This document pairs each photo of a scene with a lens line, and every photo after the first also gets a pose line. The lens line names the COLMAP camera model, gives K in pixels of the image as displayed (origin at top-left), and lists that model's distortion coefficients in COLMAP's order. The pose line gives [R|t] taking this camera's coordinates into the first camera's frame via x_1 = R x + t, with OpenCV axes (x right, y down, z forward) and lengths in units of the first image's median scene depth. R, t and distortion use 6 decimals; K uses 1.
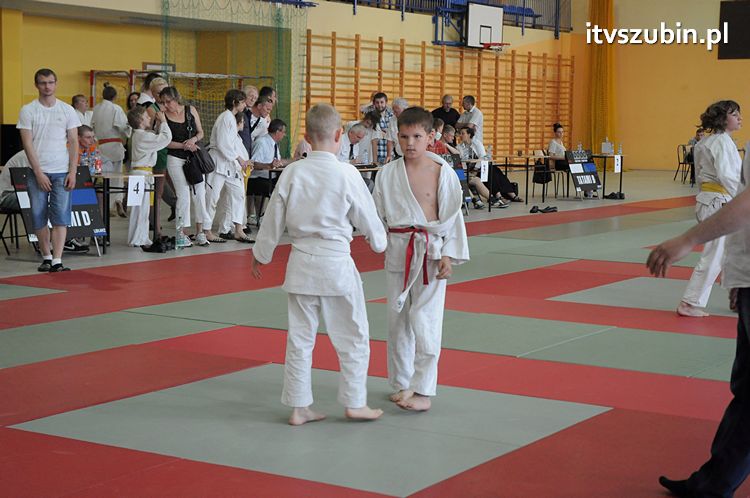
lens RADIAL K [[1448.9, 0, 375.0], [0, 1448.9, 249.0], [0, 0, 1]] dist [0.153847, 0.021504]
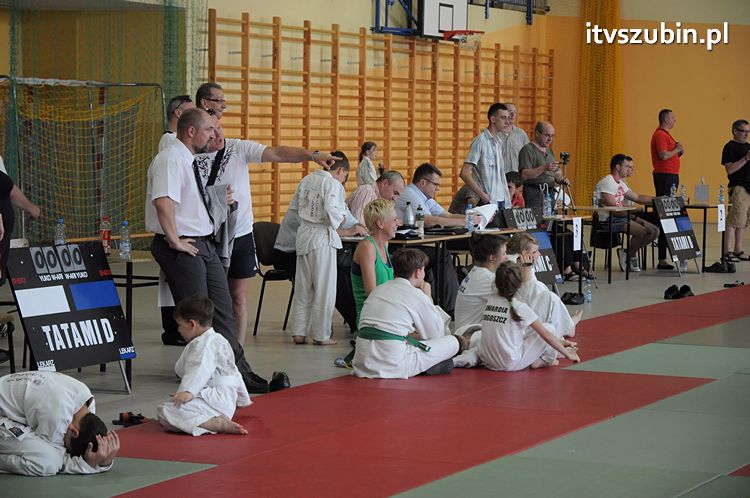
lens RADIAL K [[2185.0, 0, 375.0], [0, 2185.0, 249.0], [0, 0, 1]] dist [0.324020, 0.004633]
pose [[0.991653, -0.011758, 0.128397, -0.091217], [0.016790, 0.999130, -0.038176, -0.008113], [-0.127837, 0.040013, 0.990988, 0.042425]]
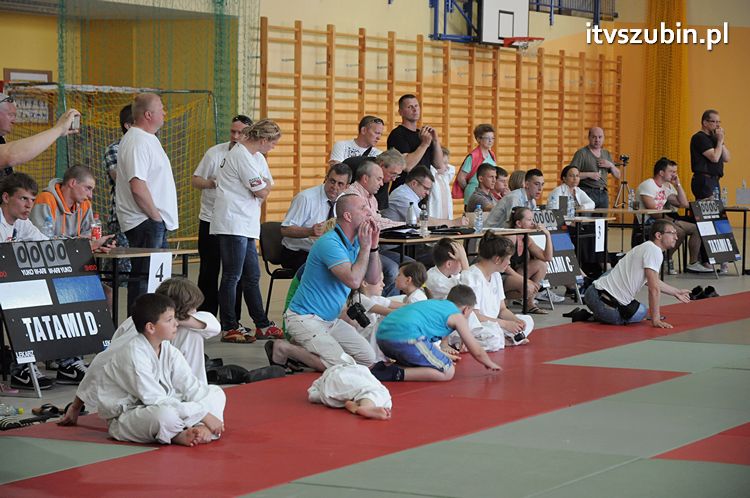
lens RADIAL K [[2185.0, 0, 375.0], [0, 2185.0, 249.0], [0, 0, 1]] dist [0.324020, 0.004633]
pose [[0.996948, -0.011306, 0.077251, -0.066811], [0.014721, 0.998932, -0.043788, -0.004437], [-0.076673, 0.044792, 0.996050, 0.027688]]
